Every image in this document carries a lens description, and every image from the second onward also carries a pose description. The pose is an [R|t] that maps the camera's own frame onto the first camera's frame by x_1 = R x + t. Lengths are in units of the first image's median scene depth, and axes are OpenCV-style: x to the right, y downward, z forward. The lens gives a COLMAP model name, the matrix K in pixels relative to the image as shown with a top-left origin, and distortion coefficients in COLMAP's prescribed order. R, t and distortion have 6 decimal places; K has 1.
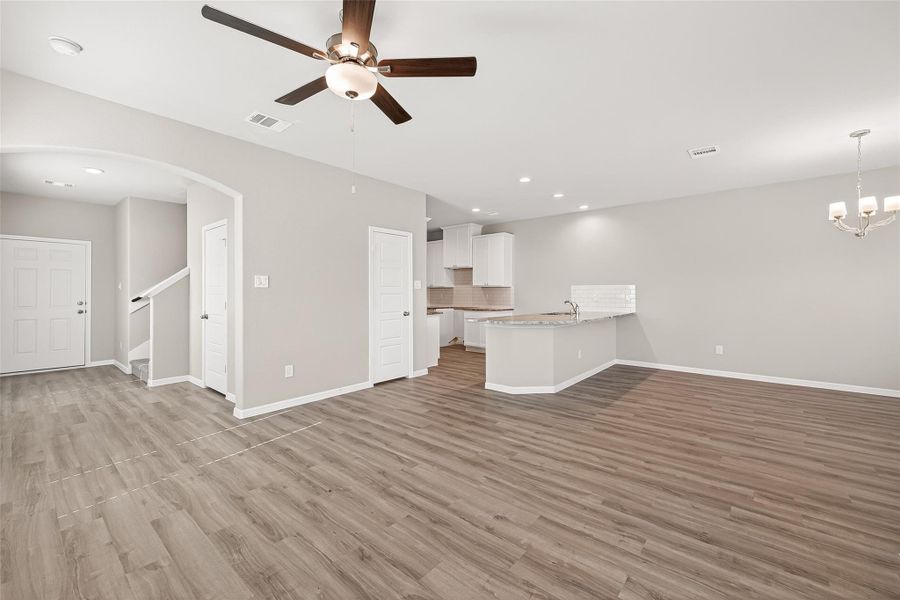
lens RADIAL K [[352.9, 0, 474.8], [0, 352.9, 294.8], [0, 0, 1]] dist [0.005052, 0.000228]
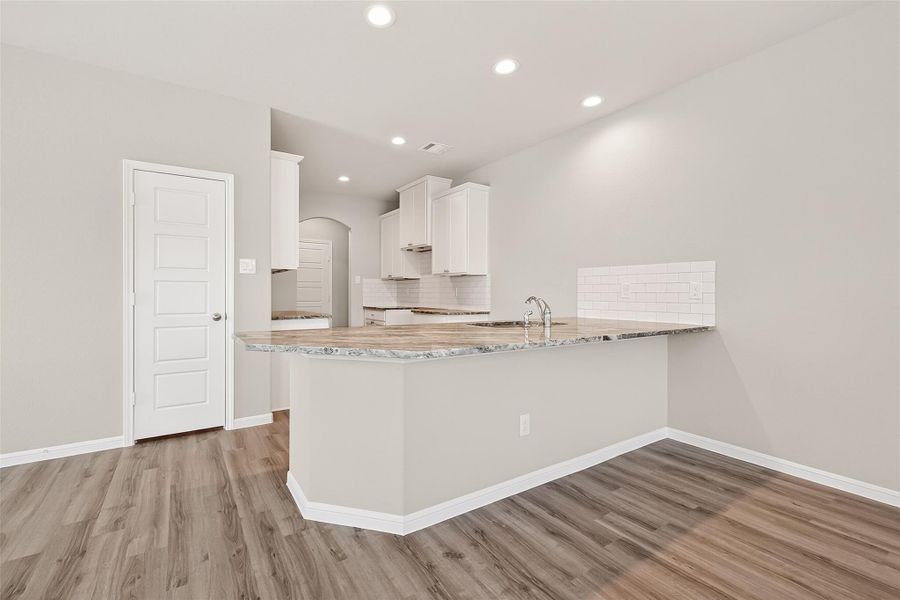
lens RADIAL K [[383.7, 0, 428.6], [0, 383.7, 295.9], [0, 0, 1]] dist [-0.001165, -0.000190]
pose [[0.944988, 0.004734, -0.327070, 0.486557], [-0.003498, 0.999984, 0.004365, 0.023775], [0.327085, -0.002980, 0.944990, 0.782611]]
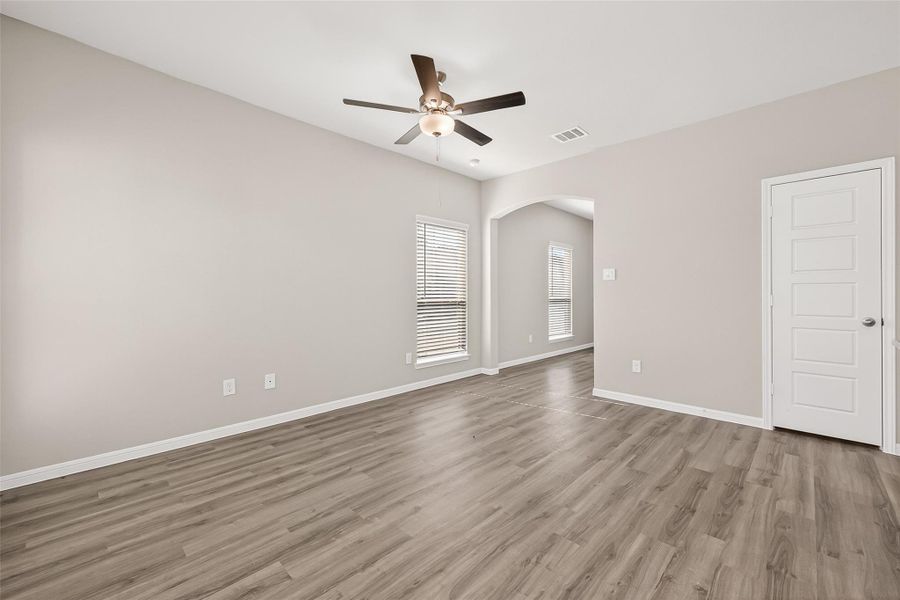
lens RADIAL K [[377.2, 0, 449.9], [0, 377.2, 290.3], [0, 0, 1]] dist [0.002788, 0.000519]
pose [[-0.097847, -0.009242, -0.995159, 0.609263], [-0.003599, 0.999954, -0.008932, 0.023445], [0.995195, 0.002708, -0.097875, 0.664911]]
